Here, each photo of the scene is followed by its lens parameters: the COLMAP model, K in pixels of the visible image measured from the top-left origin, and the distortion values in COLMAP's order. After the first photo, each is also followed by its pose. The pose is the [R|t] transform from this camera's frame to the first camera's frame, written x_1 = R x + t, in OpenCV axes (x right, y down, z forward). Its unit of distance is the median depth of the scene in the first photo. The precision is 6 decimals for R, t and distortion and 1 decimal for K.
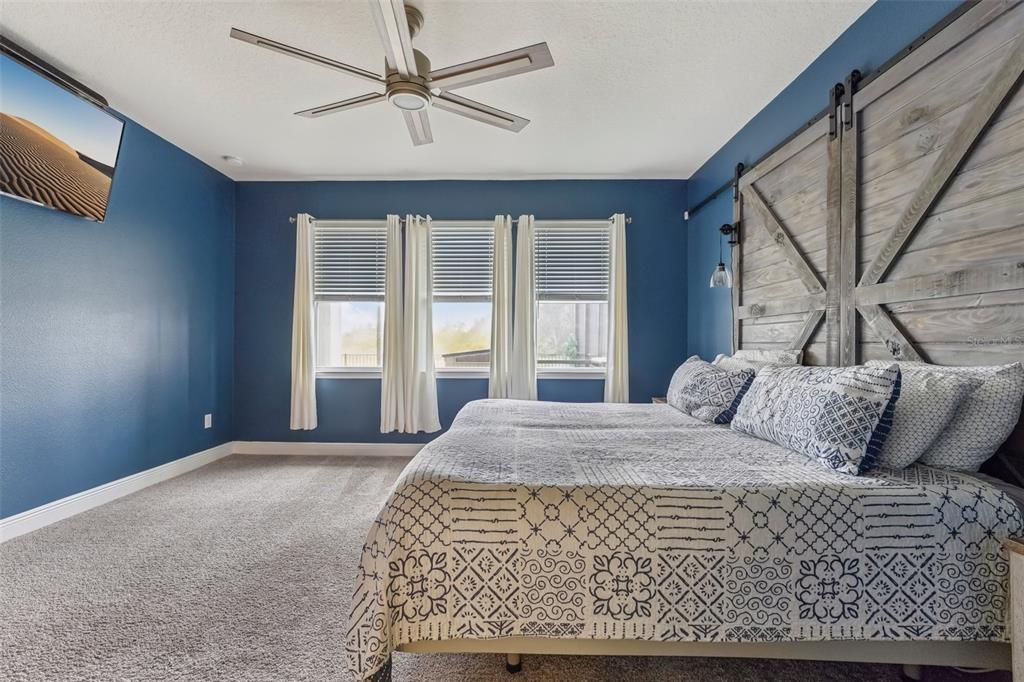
lens RADIAL K [[420.3, 0, 515.0], [0, 420.3, 343.5], [0, 0, 1]] dist [-0.006778, 0.002256]
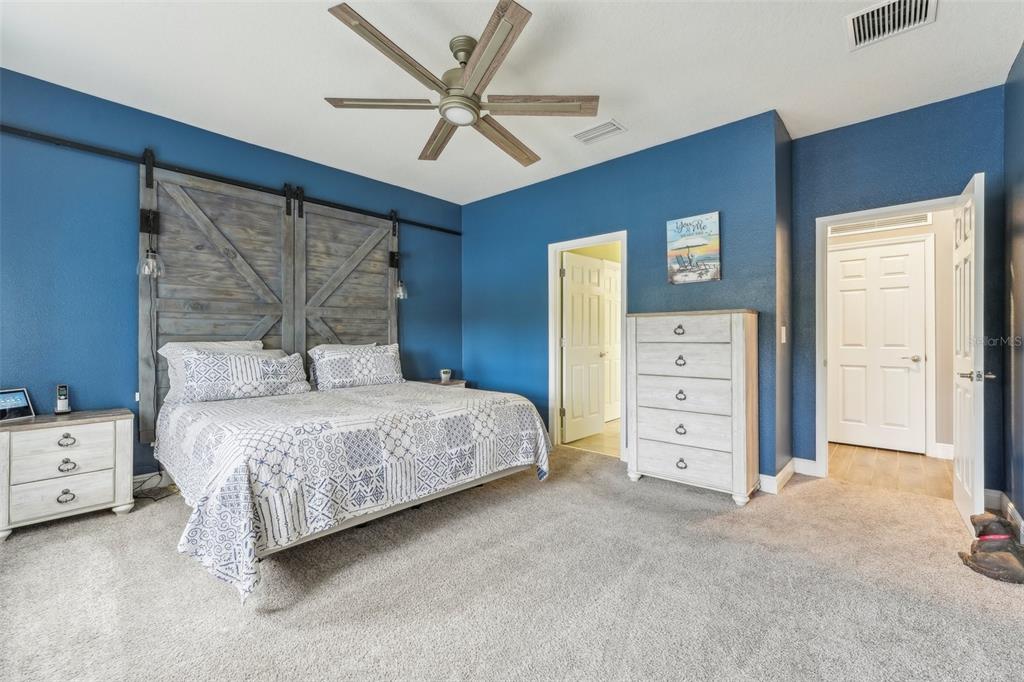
lens RADIAL K [[420.3, 0, 506.5], [0, 420.3, 345.8], [0, 0, 1]] dist [-0.006778, 0.002256]
pose [[-0.732022, -0.018539, 0.681029, -0.939542], [-0.003946, 0.999728, 0.022973, -0.002982], [-0.681270, 0.014129, -0.731896, 1.483234]]
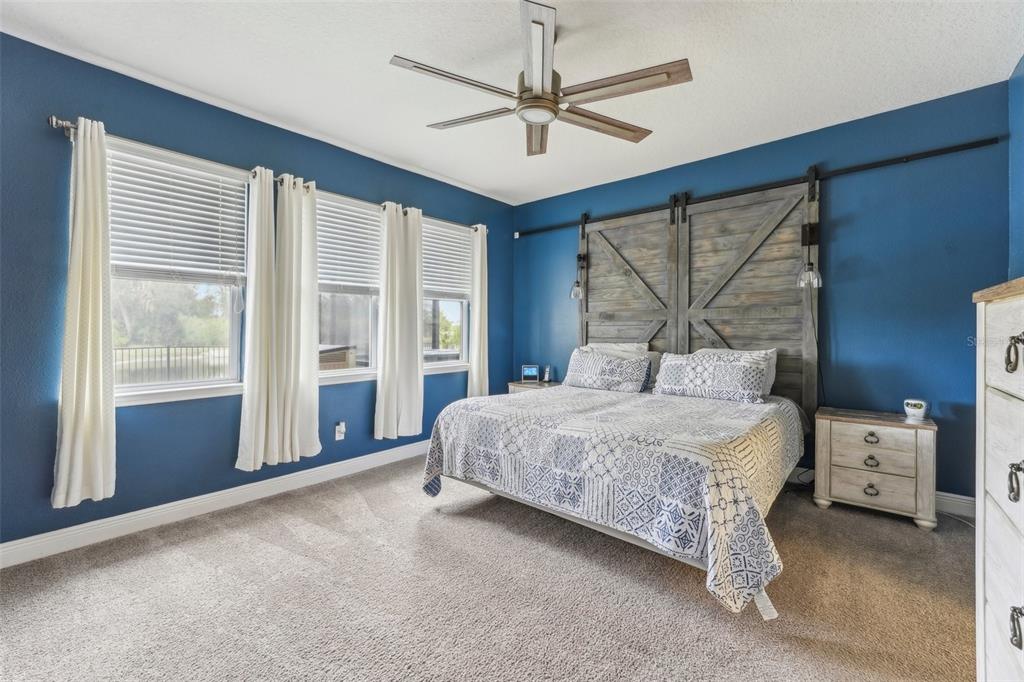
lens RADIAL K [[420.3, 0, 514.3], [0, 420.3, 330.4], [0, 0, 1]] dist [-0.006778, 0.002256]
pose [[0.644779, -0.004615, 0.764355, -0.933221], [0.004048, 0.999988, 0.002623, -0.040448], [-0.764359, 0.001403, 0.644790, 0.328807]]
